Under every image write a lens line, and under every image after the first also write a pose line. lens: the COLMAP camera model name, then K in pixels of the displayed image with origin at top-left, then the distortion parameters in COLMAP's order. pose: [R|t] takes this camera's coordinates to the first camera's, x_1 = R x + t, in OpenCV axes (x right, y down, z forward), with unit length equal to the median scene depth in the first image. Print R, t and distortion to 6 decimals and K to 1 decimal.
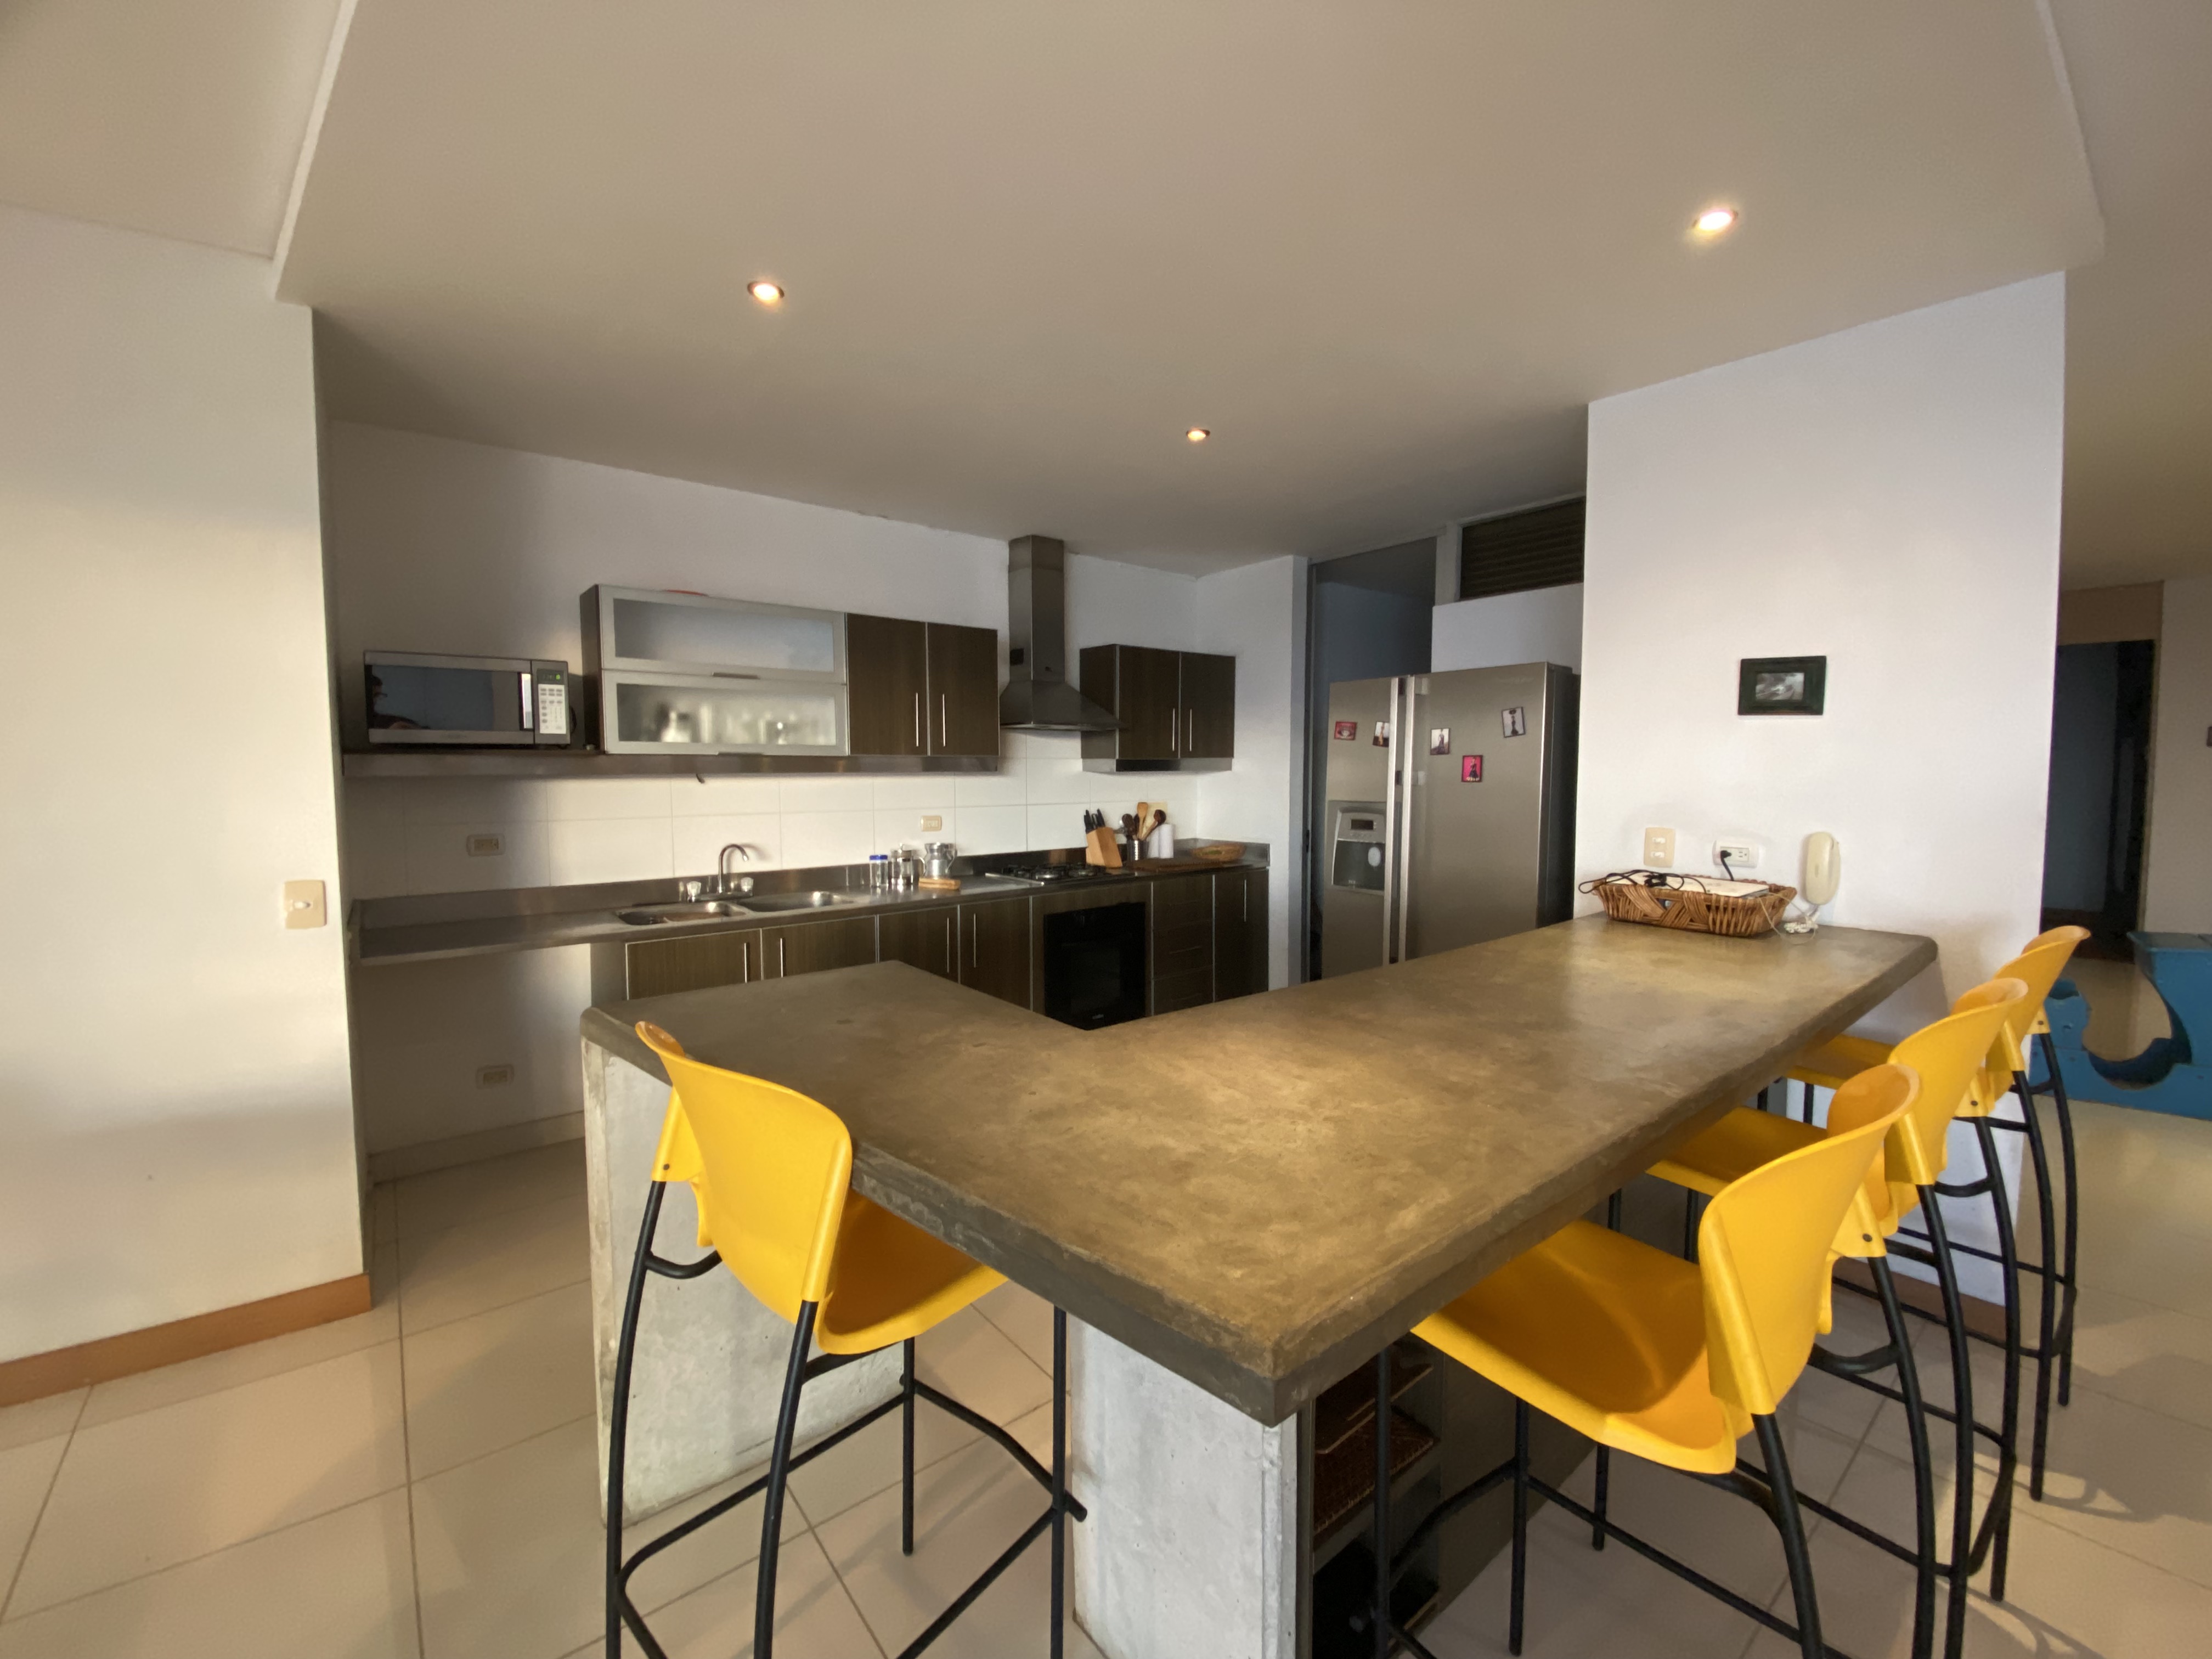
lens RADIAL K [[889.0, 0, 1103.5], [0, 889.0, 824.1], [0, 0, 1]] dist [0.015993, -0.018642]
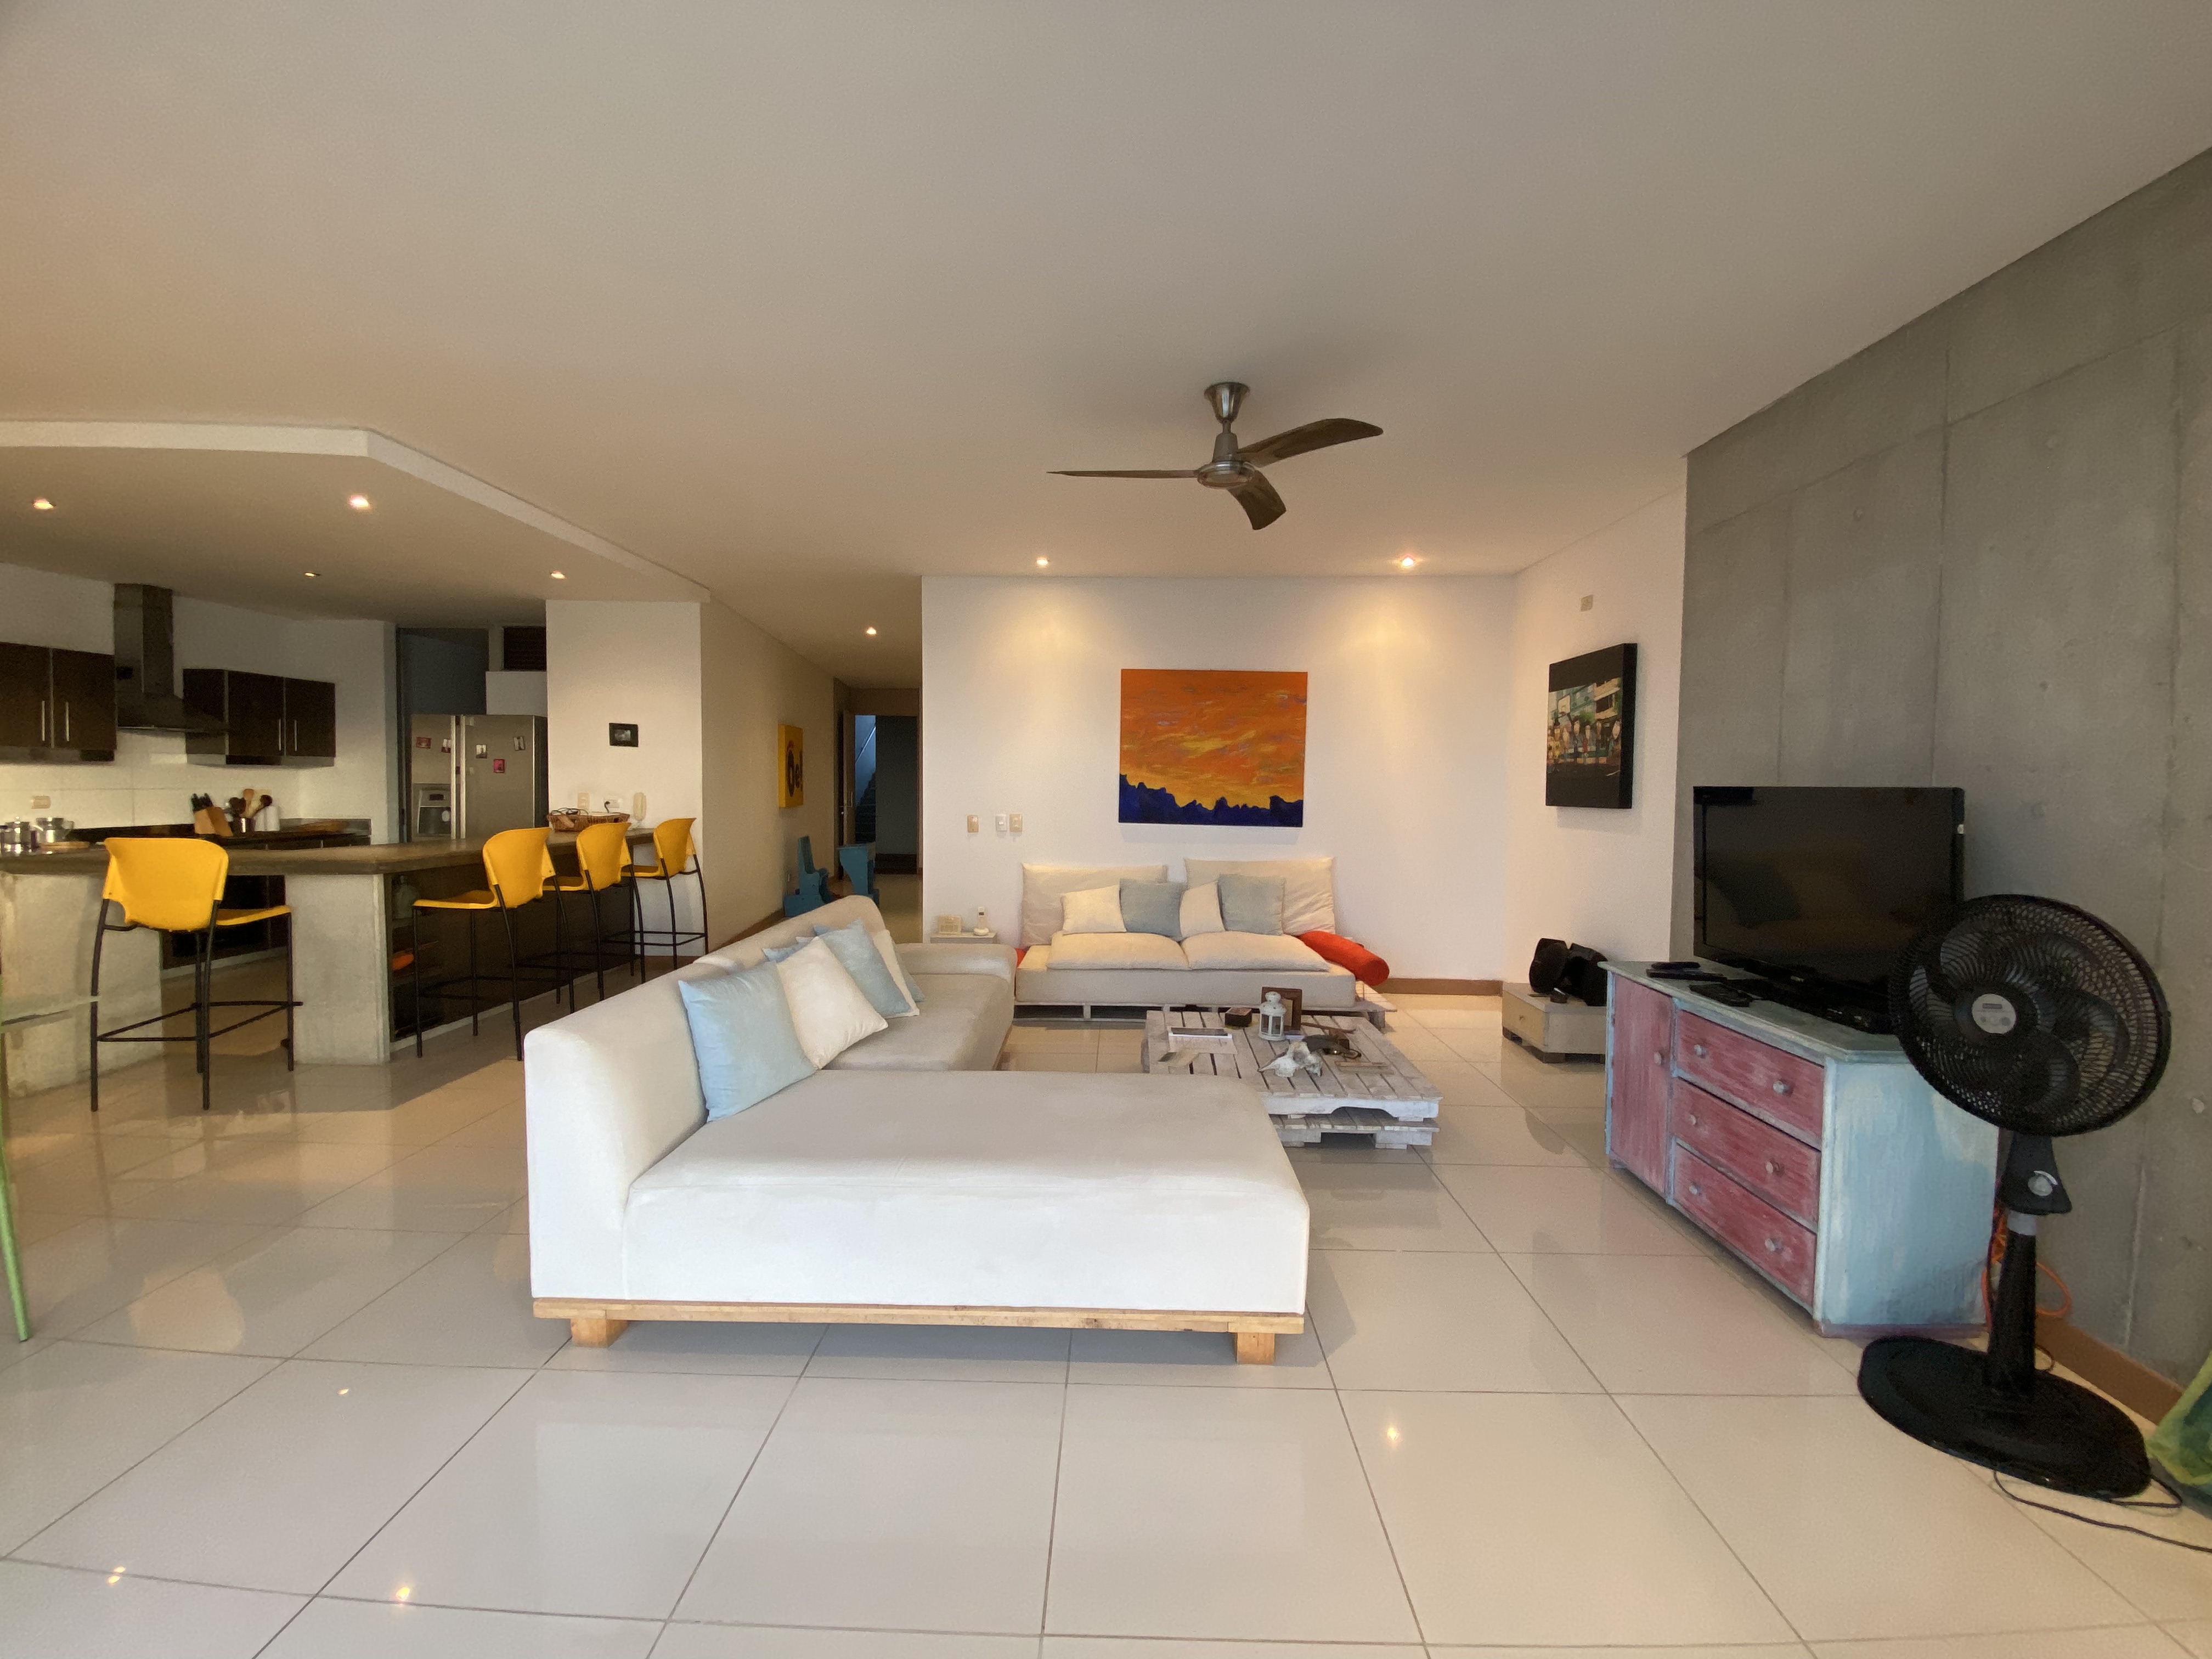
lens RADIAL K [[889.0, 0, 1103.5], [0, 889.0, 824.1], [0, 0, 1]] dist [0.015993, -0.018642]
pose [[0.641183, -0.024342, 0.767002, -0.201419], [0.034472, 0.999401, 0.002900, 0.087915], [-0.766614, 0.024580, 0.641638, -1.060029]]
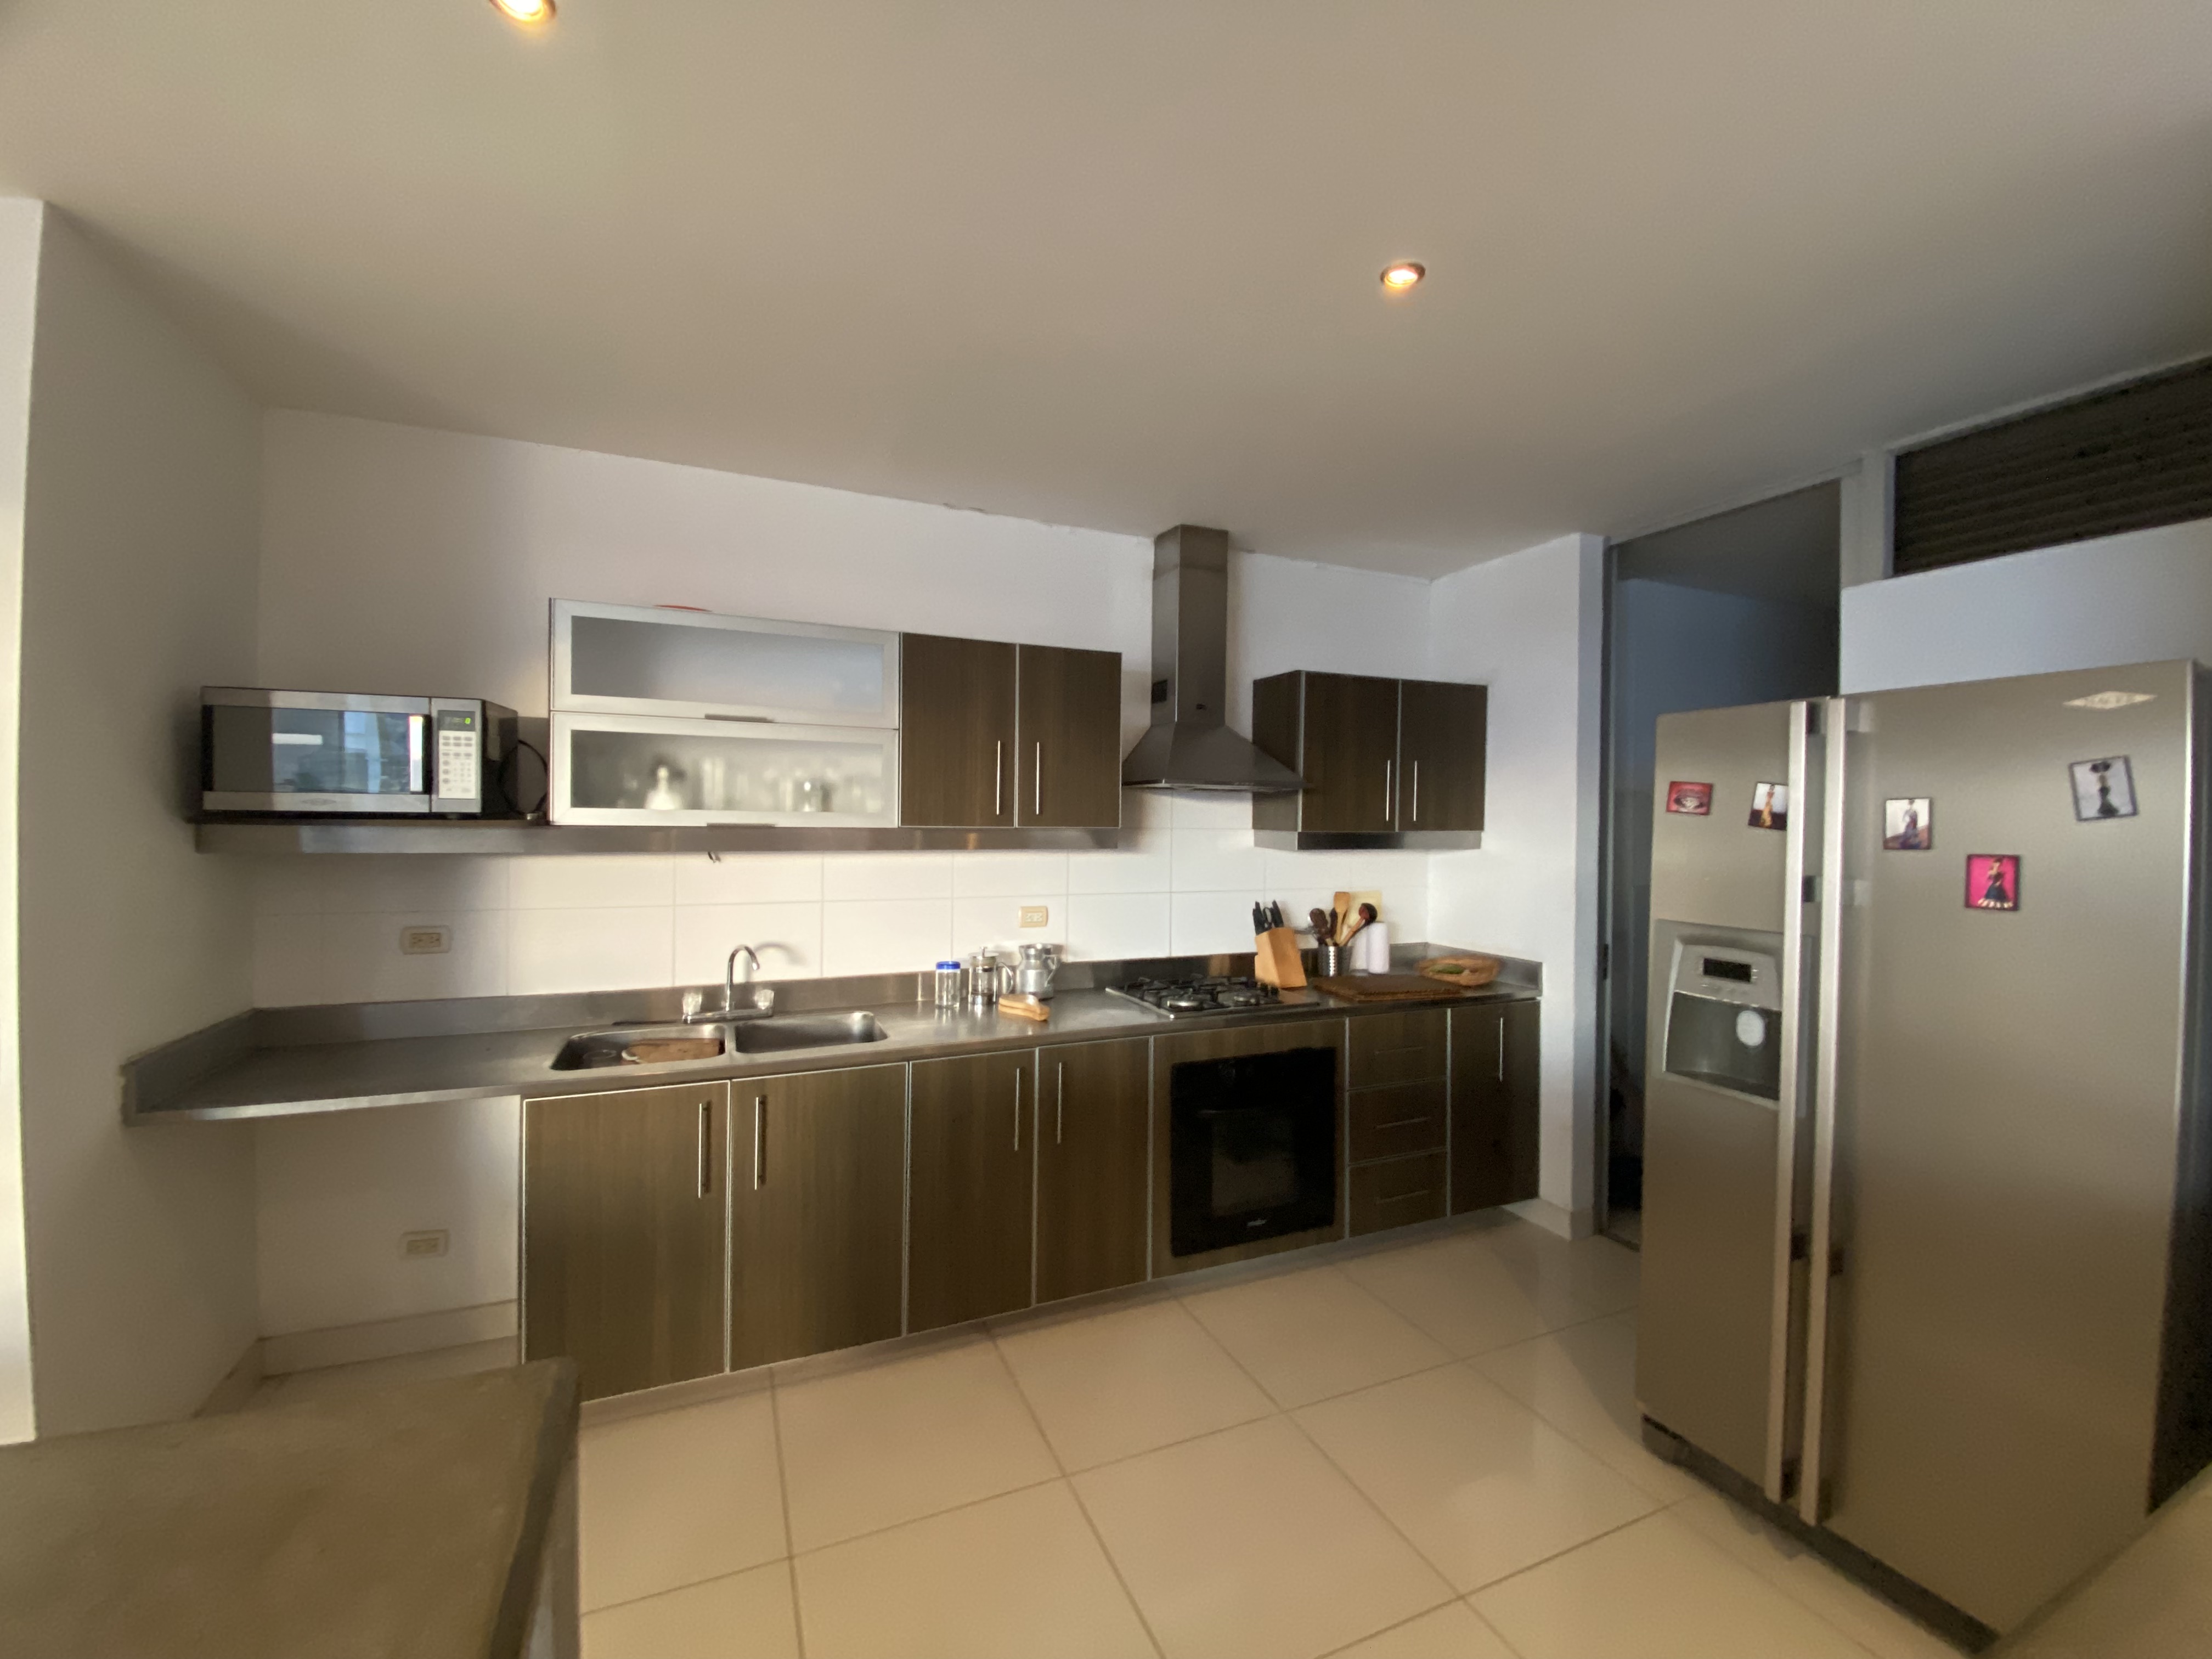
lens RADIAL K [[912.4, 0, 1082.2], [0, 912.4, 815.9], [0, 0, 1]] dist [0.037474, -0.040170]
pose [[0.960717, 0.013096, -0.277219, 0.060976], [-0.031942, 0.997466, -0.063574, -0.042283], [0.275684, 0.069932, 0.958701, 0.318957]]
